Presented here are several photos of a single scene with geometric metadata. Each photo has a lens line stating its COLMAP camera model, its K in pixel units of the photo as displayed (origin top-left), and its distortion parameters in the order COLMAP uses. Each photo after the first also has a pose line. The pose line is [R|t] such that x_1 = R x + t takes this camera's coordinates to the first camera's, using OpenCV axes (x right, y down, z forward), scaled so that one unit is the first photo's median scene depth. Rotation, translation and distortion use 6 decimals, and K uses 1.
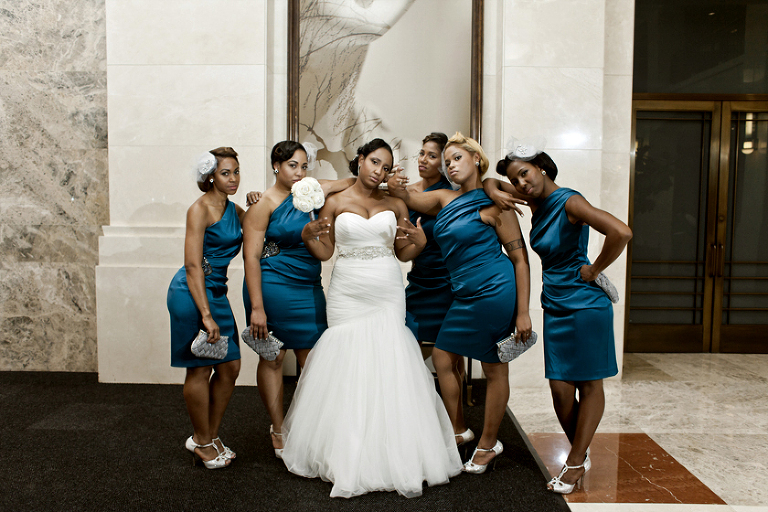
lens RADIAL K [[608.3, 0, 387.0], [0, 608.3, 254.9], [0, 0, 1]] dist [-0.102929, 0.137283]
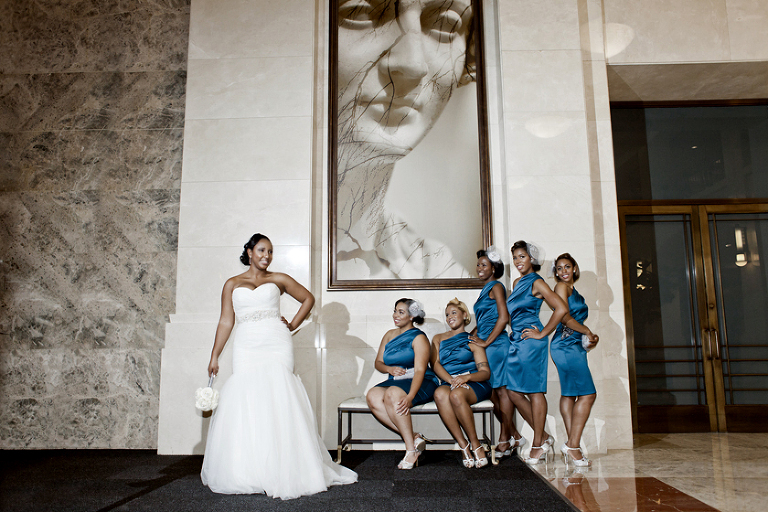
lens RADIAL K [[608.3, 0, 387.0], [0, 608.3, 254.9], [0, 0, 1]] dist [-0.102929, 0.137283]
pose [[0.999565, -0.022033, -0.019606, -0.026125], [0.016992, 0.973562, -0.227788, 0.108228], [0.024106, 0.227356, 0.973513, -0.147681]]
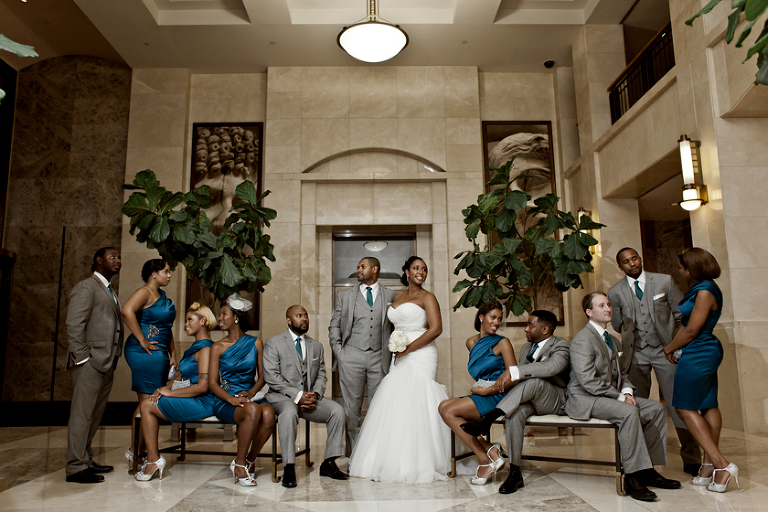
lens RADIAL K [[608.3, 0, 387.0], [0, 608.3, 254.9], [0, 0, 1]] dist [-0.102929, 0.137283]
pose [[0.999336, -0.016681, 0.032403, 0.634661], [0.023712, 0.972783, -0.230503, 0.211516], [-0.027677, 0.231118, 0.972532, -1.638422]]
